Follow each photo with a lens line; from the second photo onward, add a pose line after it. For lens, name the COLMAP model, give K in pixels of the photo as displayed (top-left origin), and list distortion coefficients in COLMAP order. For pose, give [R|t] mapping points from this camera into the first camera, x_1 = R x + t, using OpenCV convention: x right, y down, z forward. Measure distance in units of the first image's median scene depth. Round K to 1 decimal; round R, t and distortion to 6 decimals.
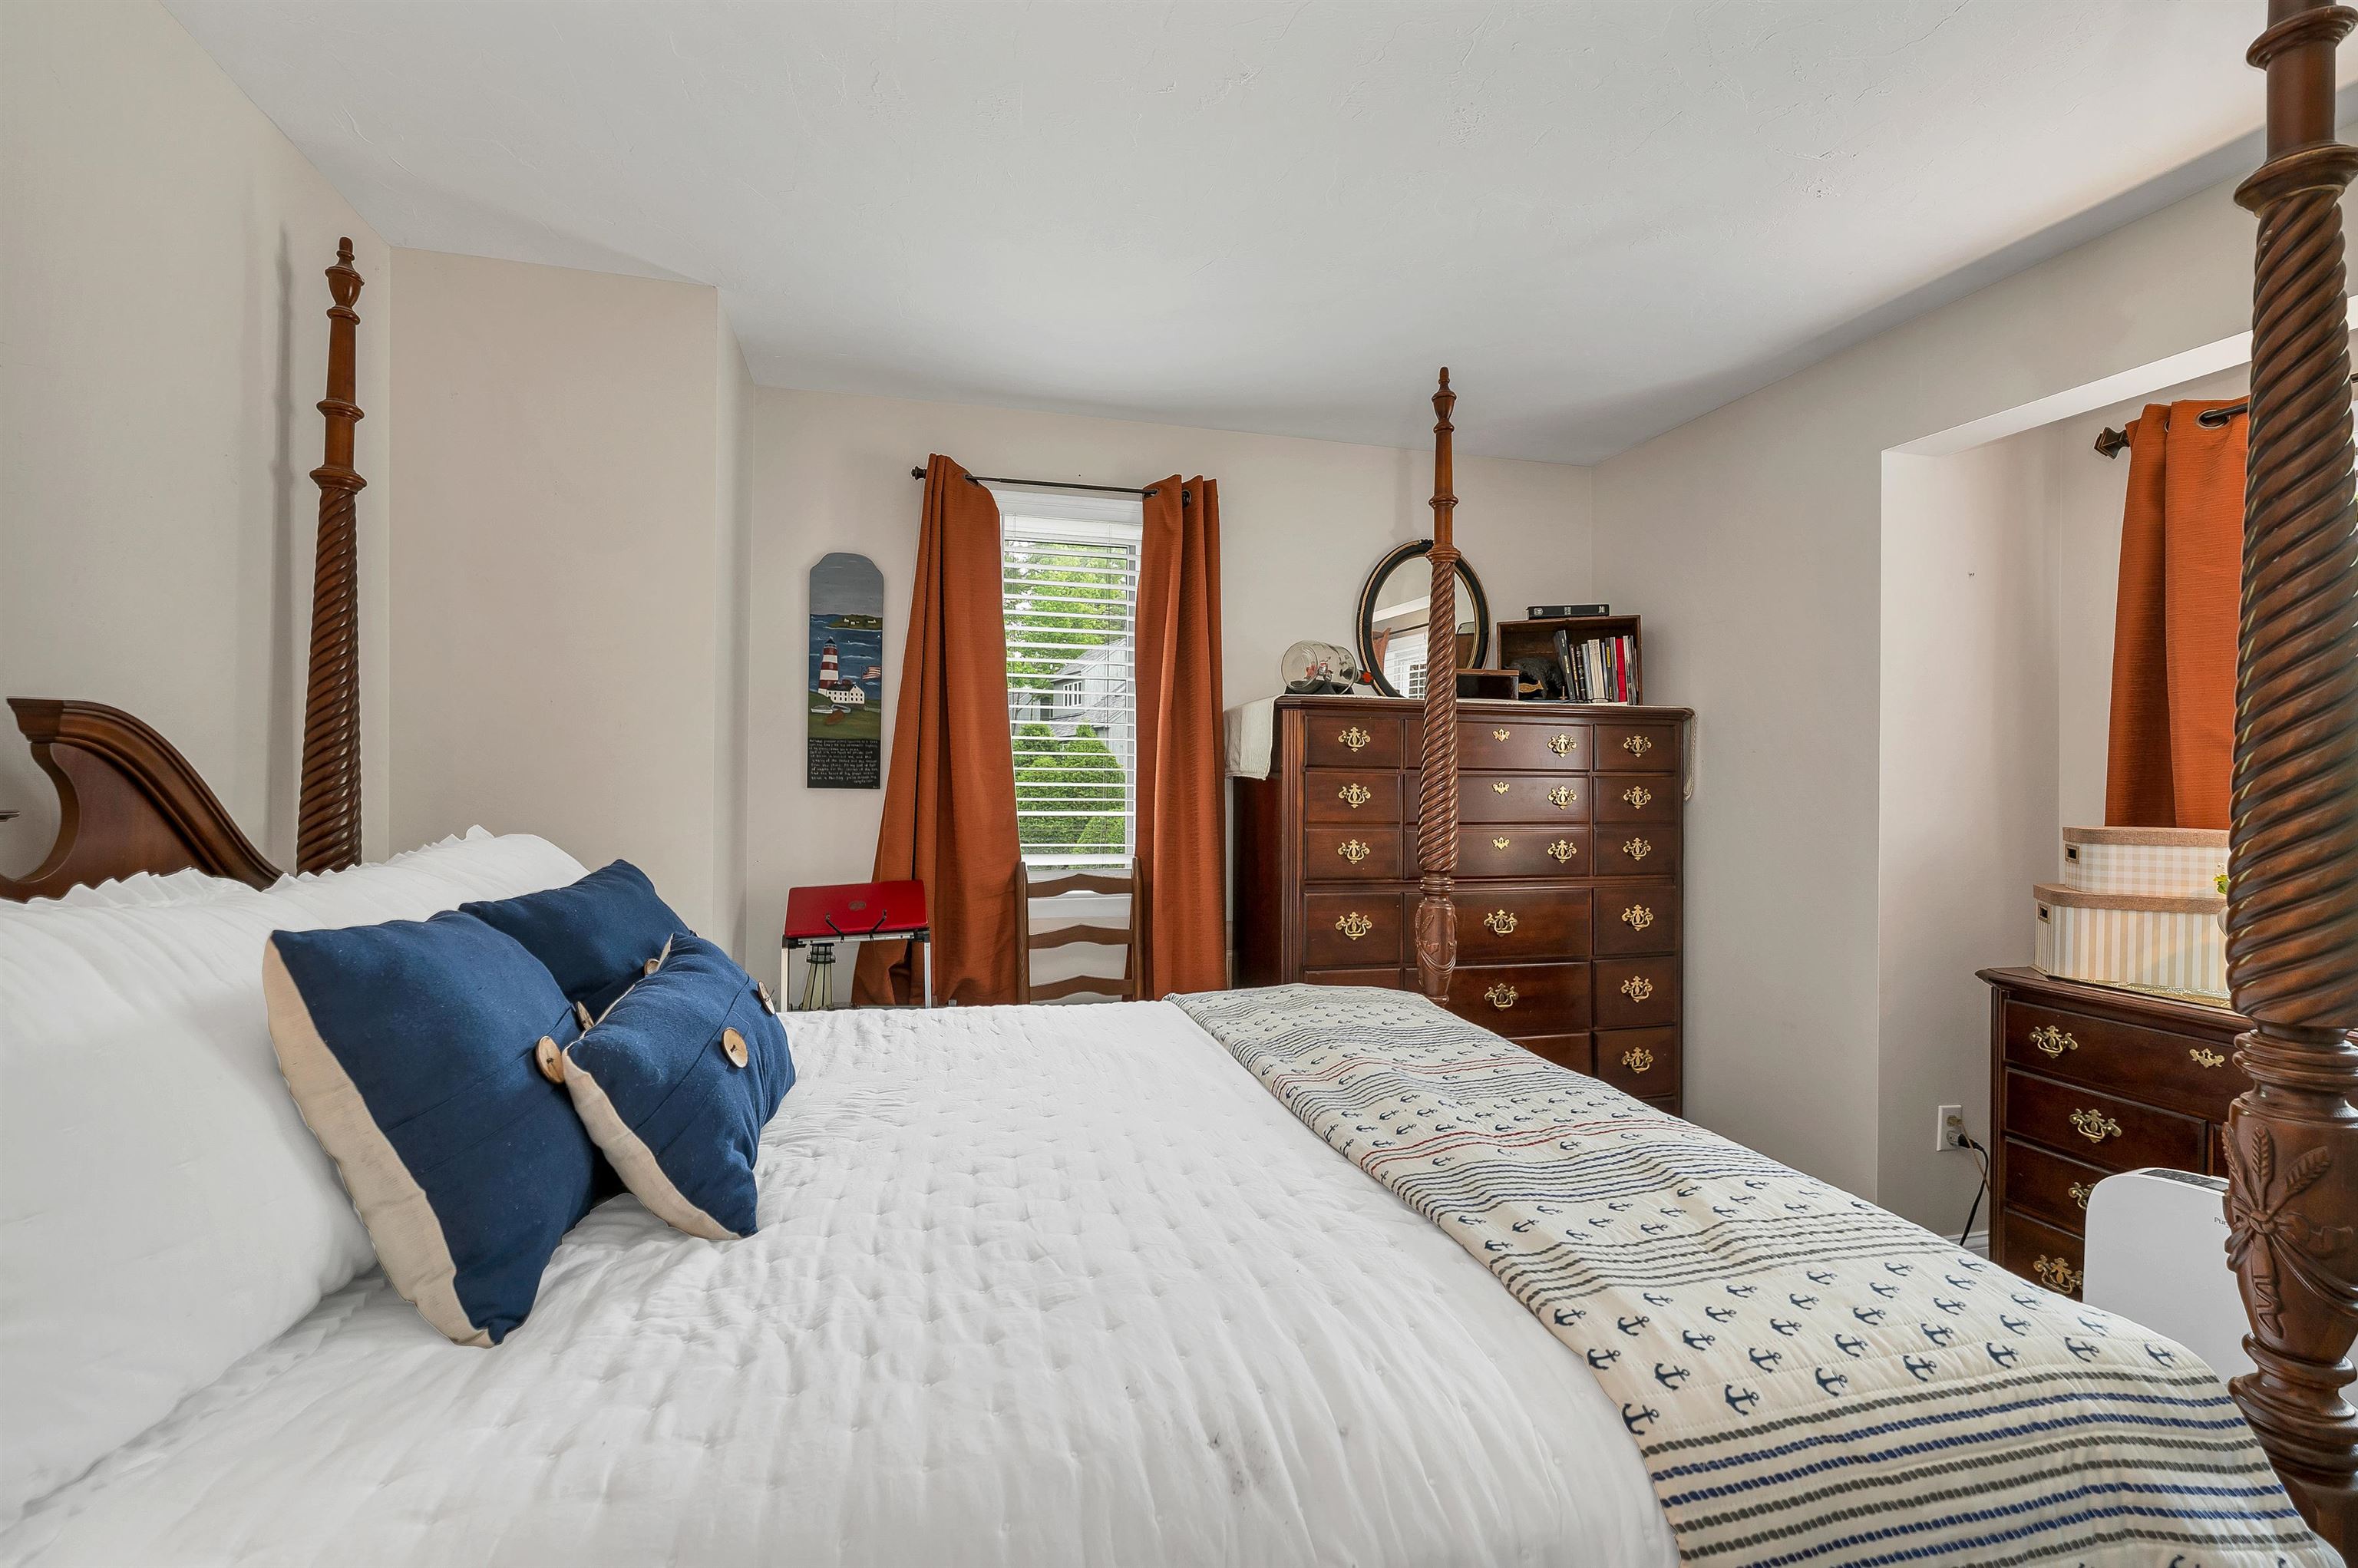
lens RADIAL K [[1034.1, 0, 1170.0], [0, 1034.1, 788.7], [0, 0, 1]] dist [0.003231, -0.000889]
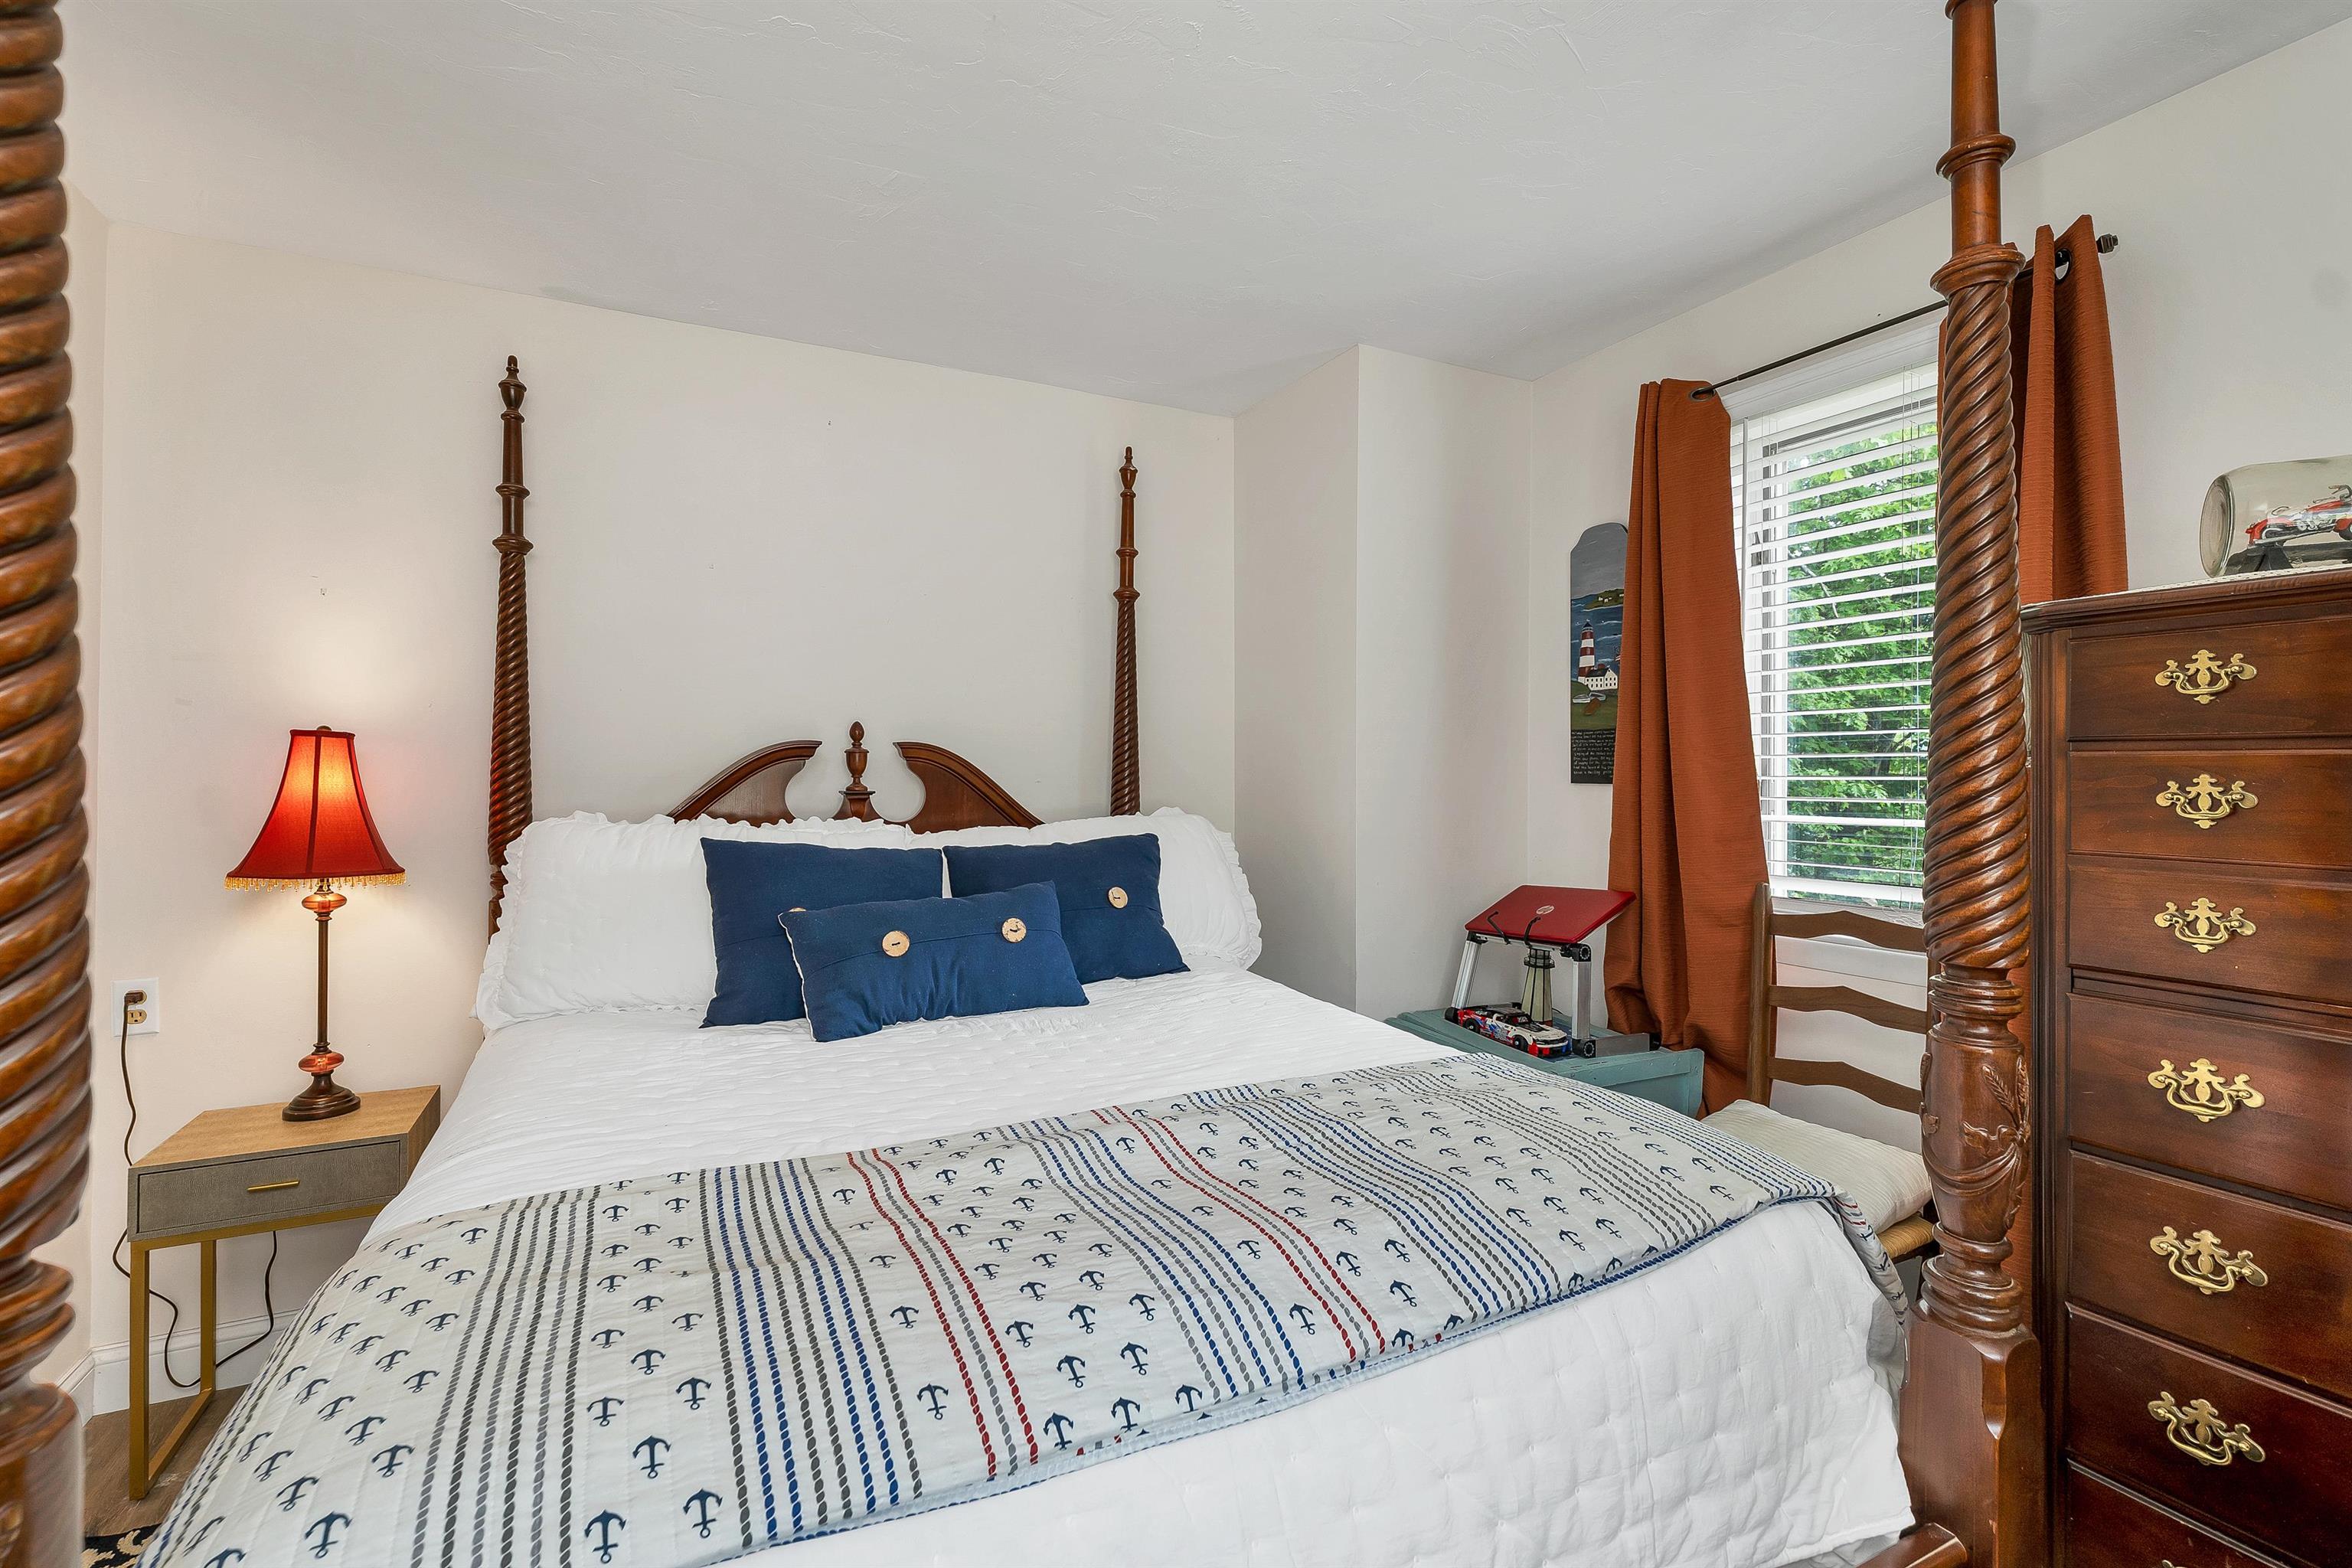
lens RADIAL K [[1045.0, 0, 1160.2], [0, 1045.0, 787.9], [0, 0, 1]] dist [0.001044, 0.000226]
pose [[0.196839, 0.005454, -0.980421, 0.511973], [-0.001719, 0.999985, 0.005218, -0.000922], [0.980434, 0.000658, 0.196845, 0.444151]]
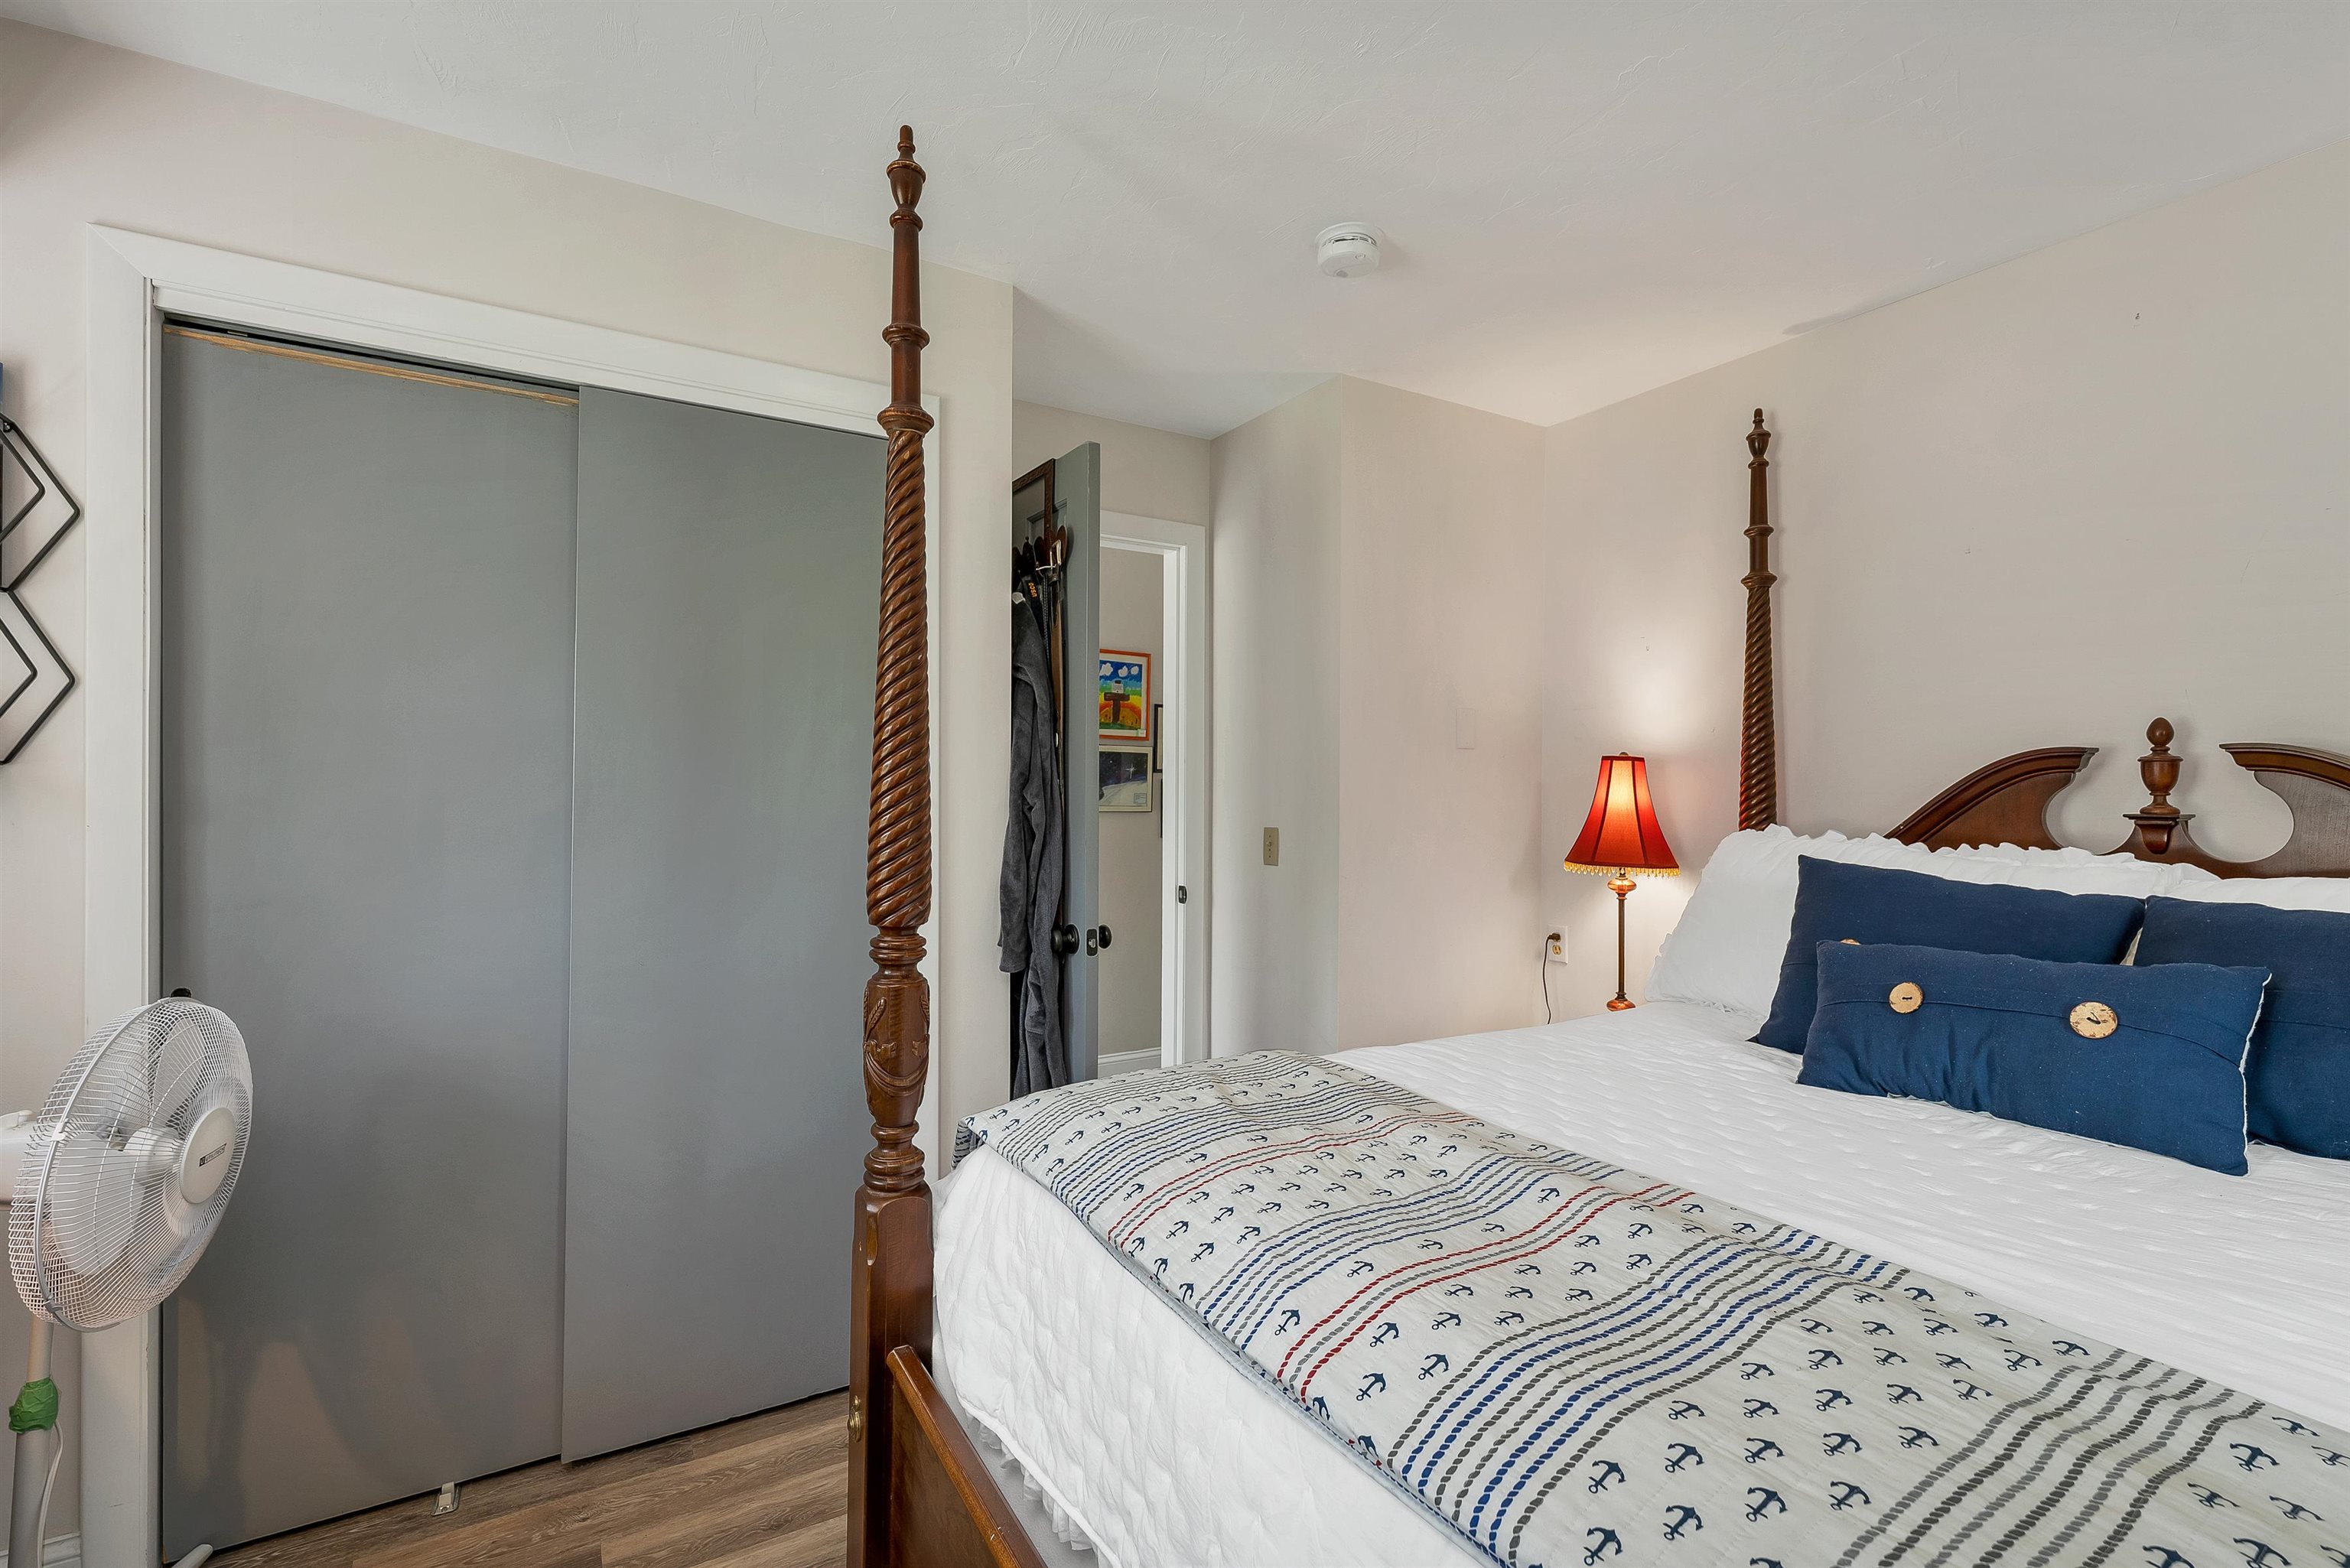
lens RADIAL K [[1044.0, 0, 1159.3], [0, 1044.0, 787.9], [0, 0, 1]] dist [0.001044, 0.000226]
pose [[-0.965130, -0.014545, -0.261367, 0.342391], [-0.015644, 0.999875, 0.002126, -0.001313], [0.261303, 0.006141, -0.965237, 0.826399]]
